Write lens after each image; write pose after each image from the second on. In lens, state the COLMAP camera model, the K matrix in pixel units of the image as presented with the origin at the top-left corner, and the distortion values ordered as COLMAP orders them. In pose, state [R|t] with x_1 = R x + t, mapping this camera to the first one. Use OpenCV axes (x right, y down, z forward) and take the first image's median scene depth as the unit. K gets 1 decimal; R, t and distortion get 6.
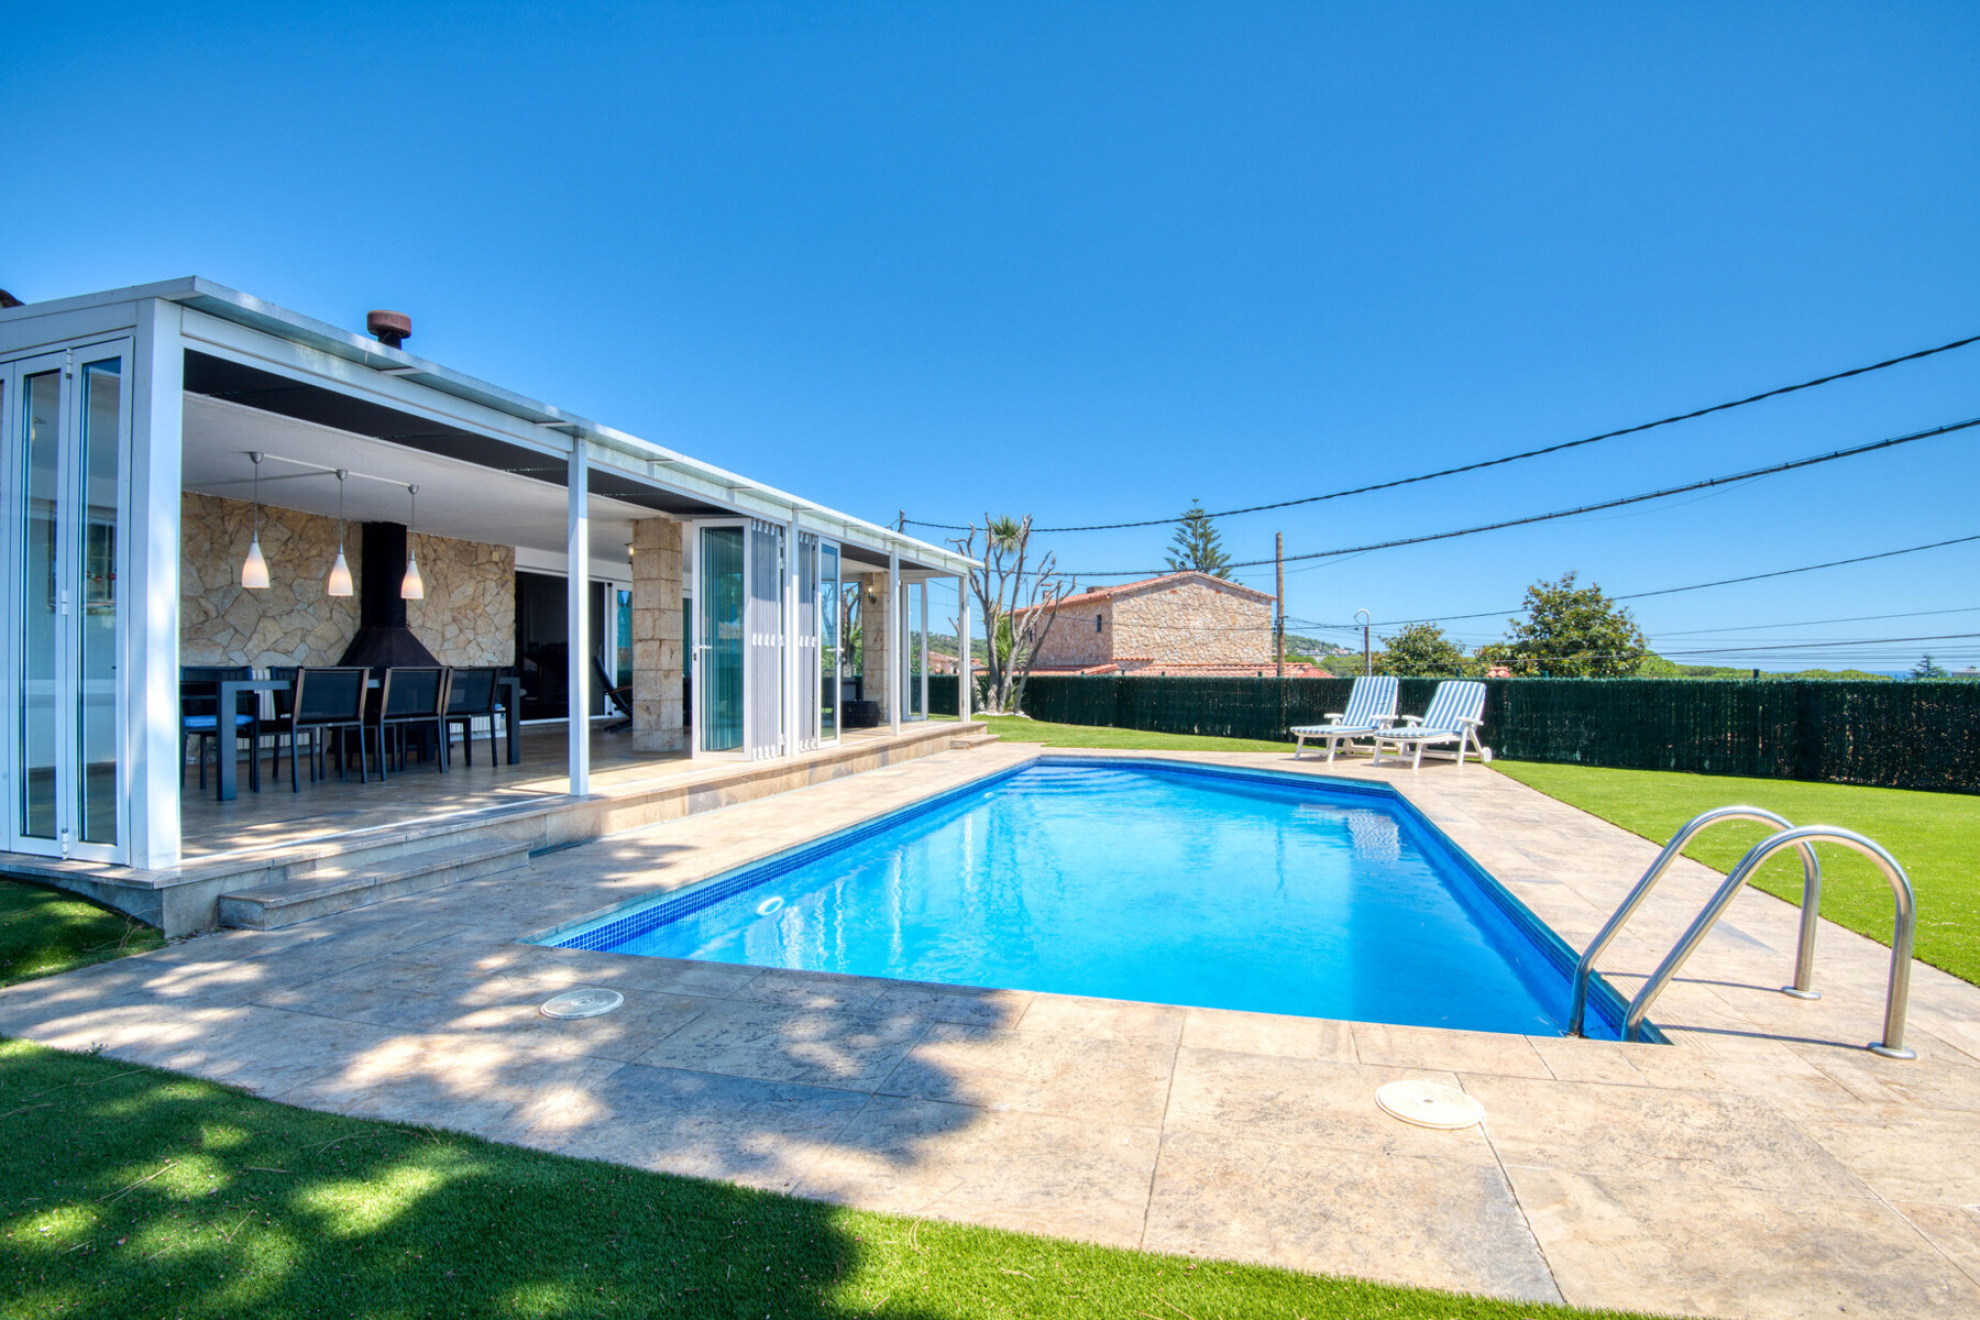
lens RADIAL K [[897.6, 0, 945.5], [0, 897.6, 660.3], [0, 0, 1]] dist [-0.033448, -0.000239]
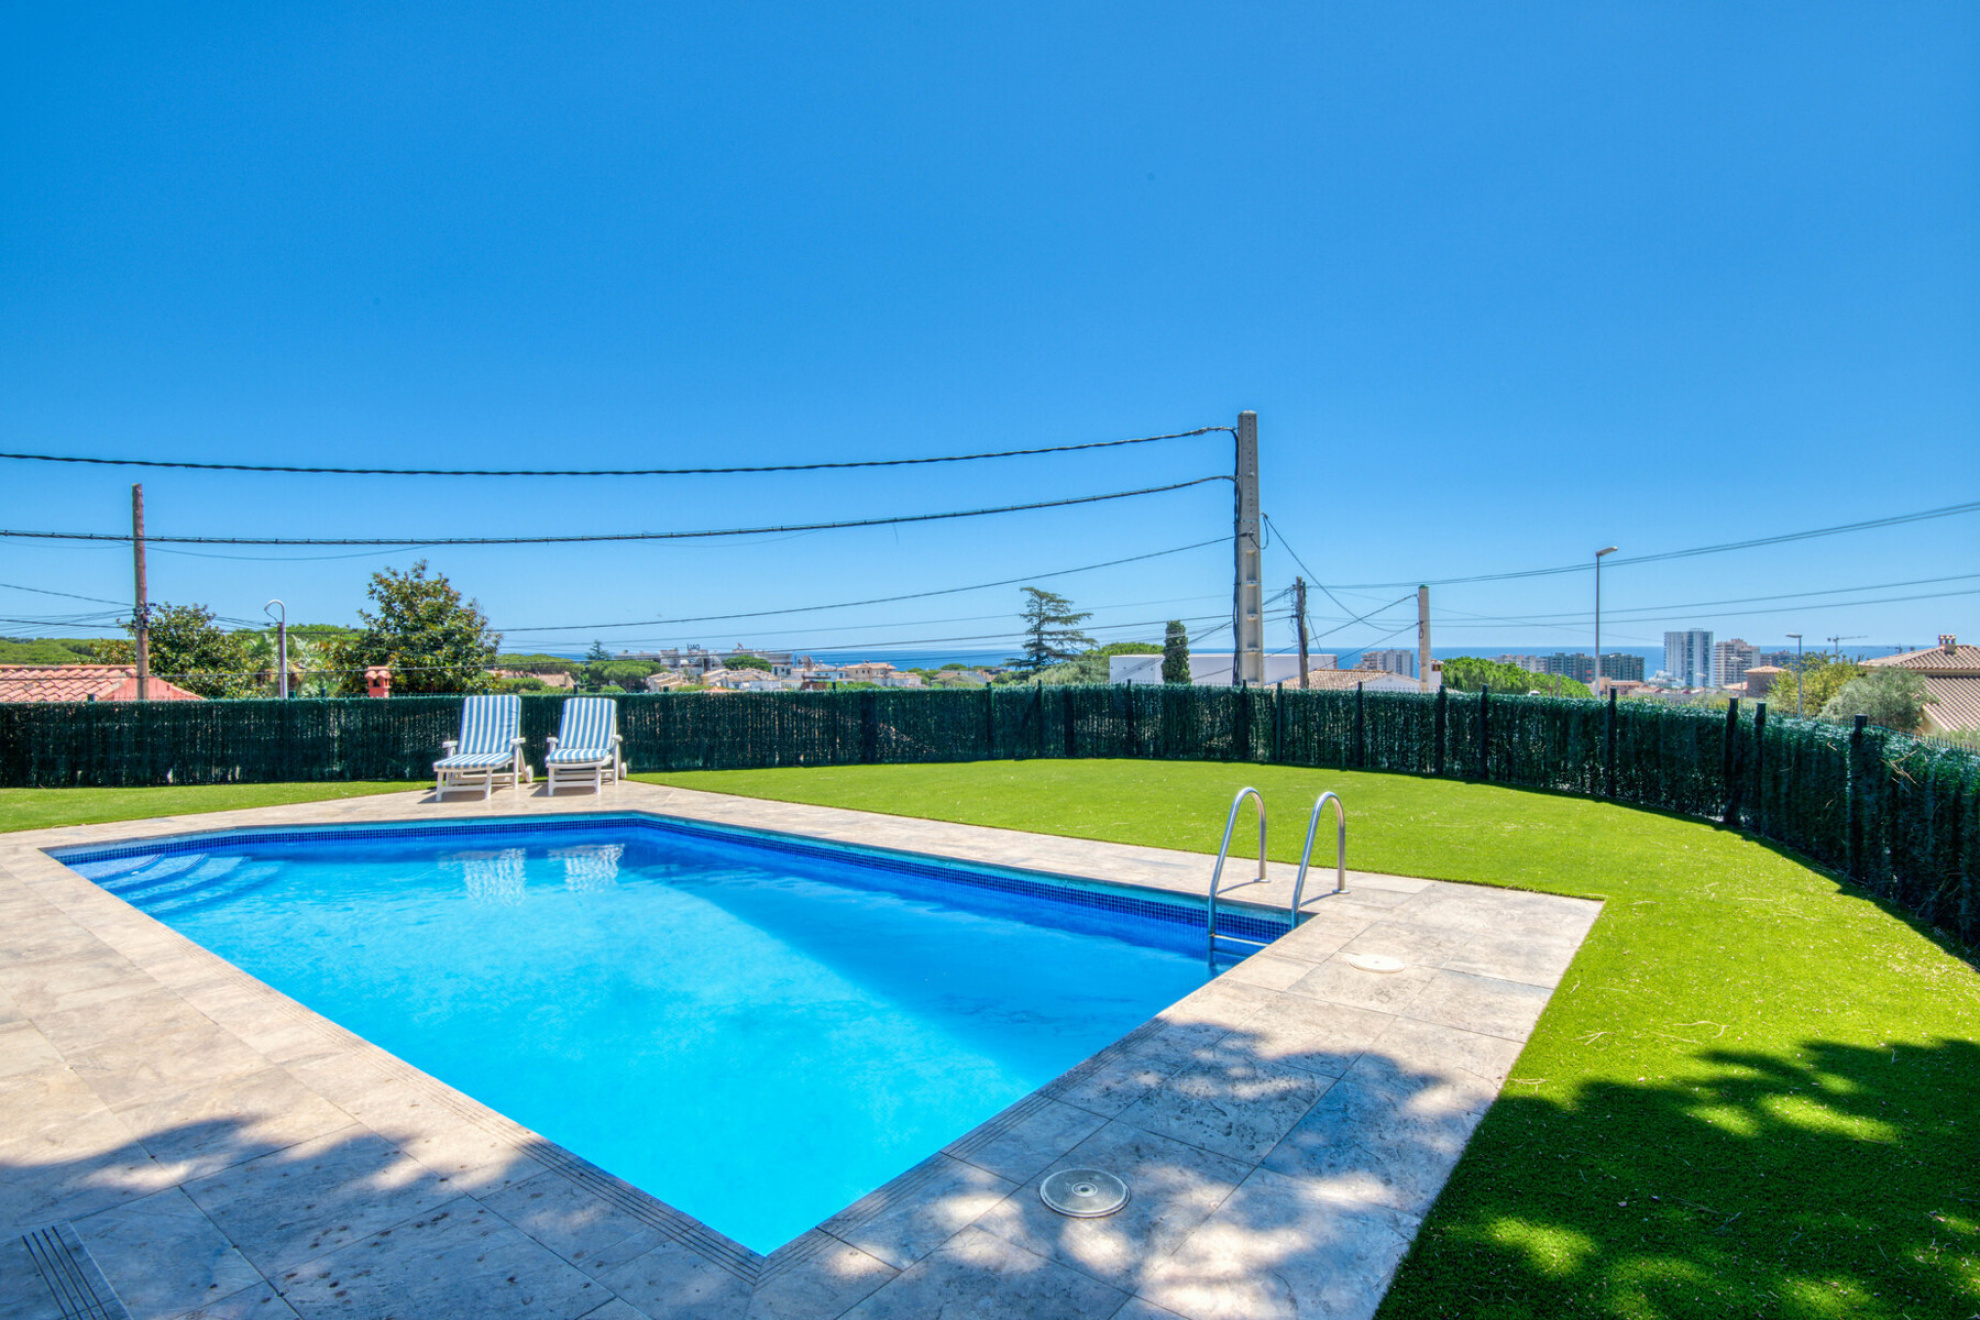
lens RADIAL K [[1038.7, 0, 990.0], [0, 1038.7, 660.0], [0, 0, 1]] dist [-0.016576, -0.000200]
pose [[0.371437, -0.011205, 0.928391, -0.482036], [0.001483, 0.999933, 0.011475, -0.046815], [-0.928457, -0.002886, 0.371429, 0.253858]]
